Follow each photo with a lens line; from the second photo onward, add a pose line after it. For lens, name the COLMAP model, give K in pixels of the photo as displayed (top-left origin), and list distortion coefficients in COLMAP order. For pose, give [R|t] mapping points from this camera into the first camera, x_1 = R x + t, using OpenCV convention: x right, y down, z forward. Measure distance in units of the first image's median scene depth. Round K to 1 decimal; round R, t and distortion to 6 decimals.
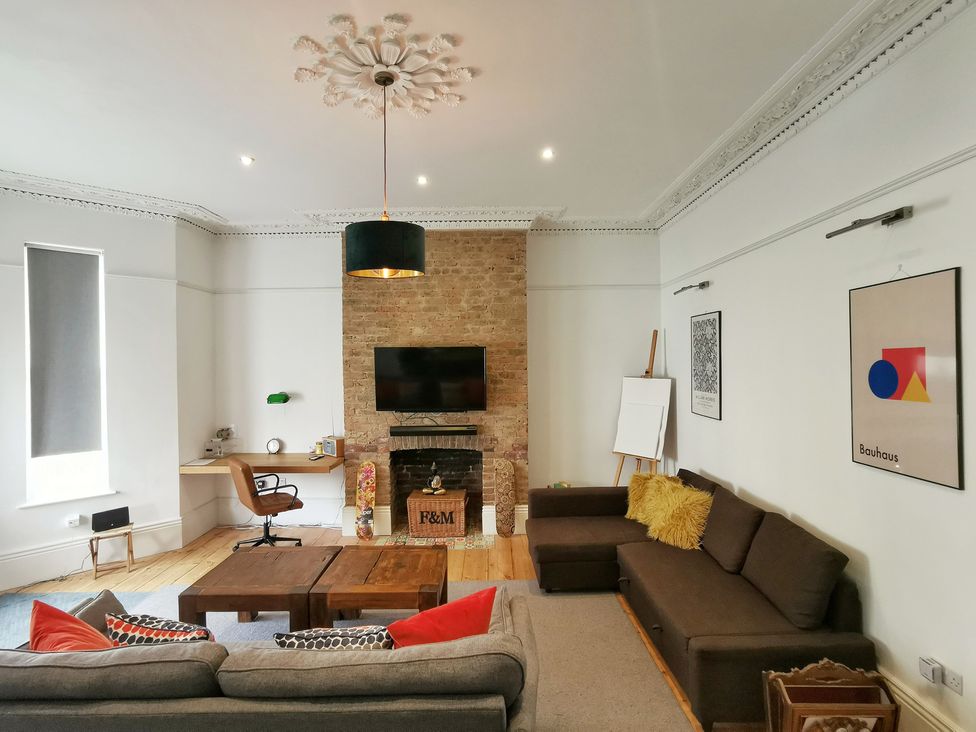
lens RADIAL K [[513.6, 0, 497.1], [0, 513.6, 358.3], [0, 0, 1]] dist [-0.028743, 0.001696]
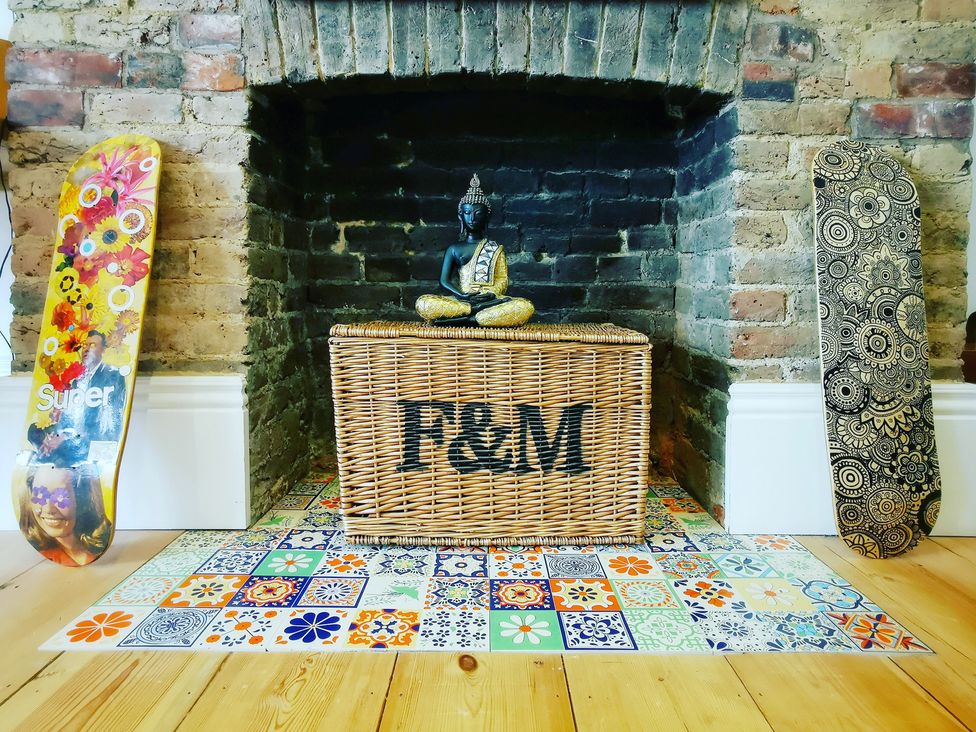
lens RADIAL K [[535.3, 0, 490.7], [0, 535.3, 325.1], [0, 0, 1]] dist [-0.000212, -0.008985]
pose [[0.999844, 0.017635, 0.000040, -0.118151], [-0.017635, 0.999844, -0.000754, 0.268567], [-0.000054, 0.000753, 1.000000, 0.802583]]
